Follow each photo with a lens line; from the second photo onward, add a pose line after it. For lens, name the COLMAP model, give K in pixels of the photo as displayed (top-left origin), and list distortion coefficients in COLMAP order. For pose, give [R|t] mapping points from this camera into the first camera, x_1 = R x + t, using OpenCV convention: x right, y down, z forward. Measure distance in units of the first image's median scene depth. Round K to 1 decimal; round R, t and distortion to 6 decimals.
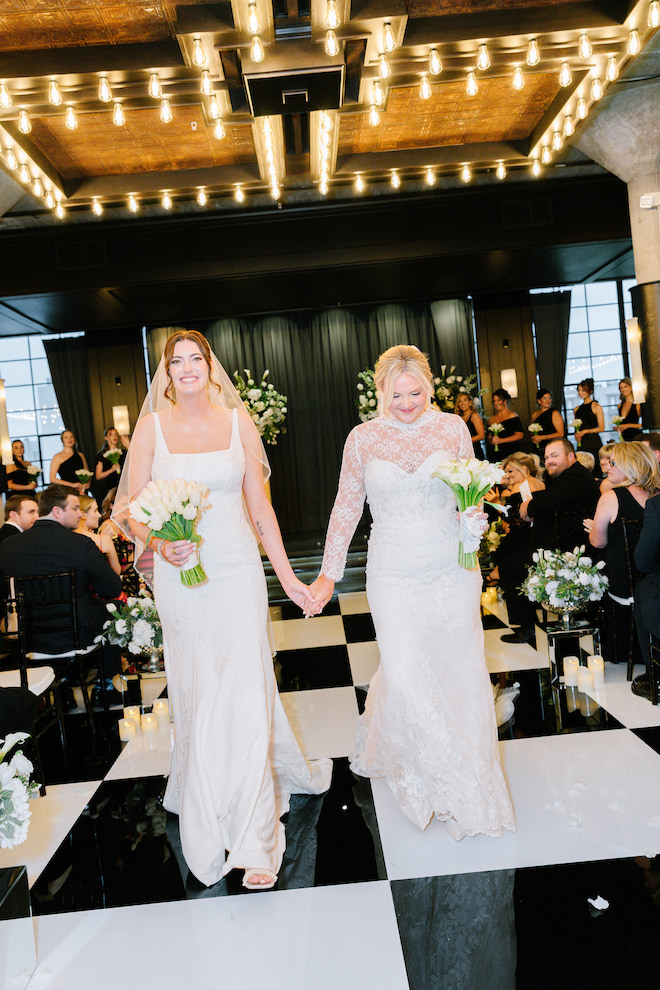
lens RADIAL K [[891.0, 0, 334.0], [0, 891.0, 495.1], [0, 0, 1]] dist [0.053058, 0.015229]
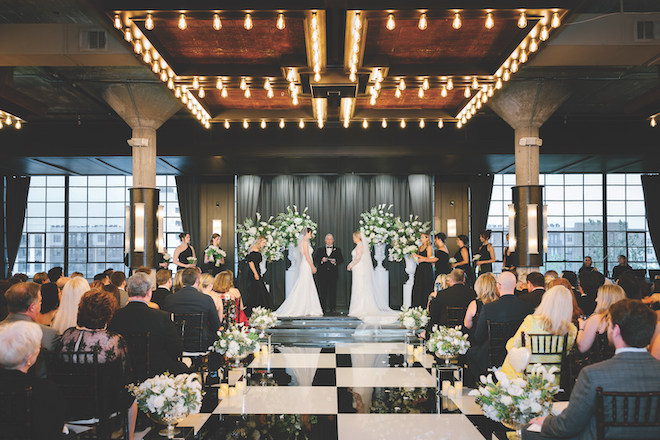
lens RADIAL K [[594.7, 0, 335.1], [0, 594.7, 239.9], [0, 0, 1]] dist [0.045119, -0.001192]
pose [[0.995600, 0.091562, -0.019939, 0.014040], [-0.092776, 0.993058, -0.072305, -0.008262], [0.013181, 0.073836, 0.997183, -0.267504]]
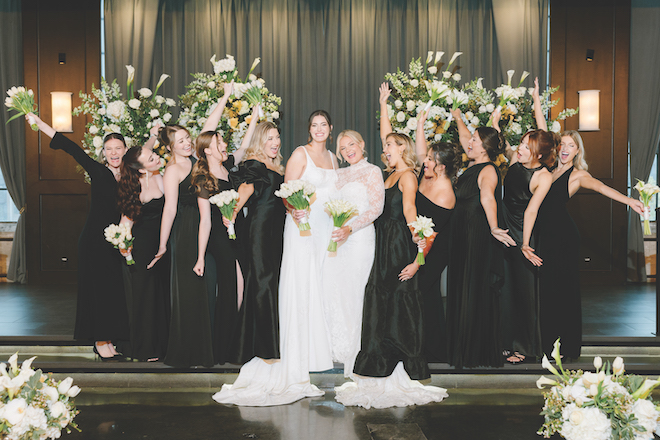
lens RADIAL K [[894.1, 0, 328.6], [0, 894.1, 220.0], [0, 0, 1]] dist [-0.012103, 0.000000]
pose [[0.995266, 0.093581, -0.026227, 0.029763], [-0.093535, 0.995612, 0.002983, -0.046643], [0.026391, -0.000516, 0.999652, 0.711957]]
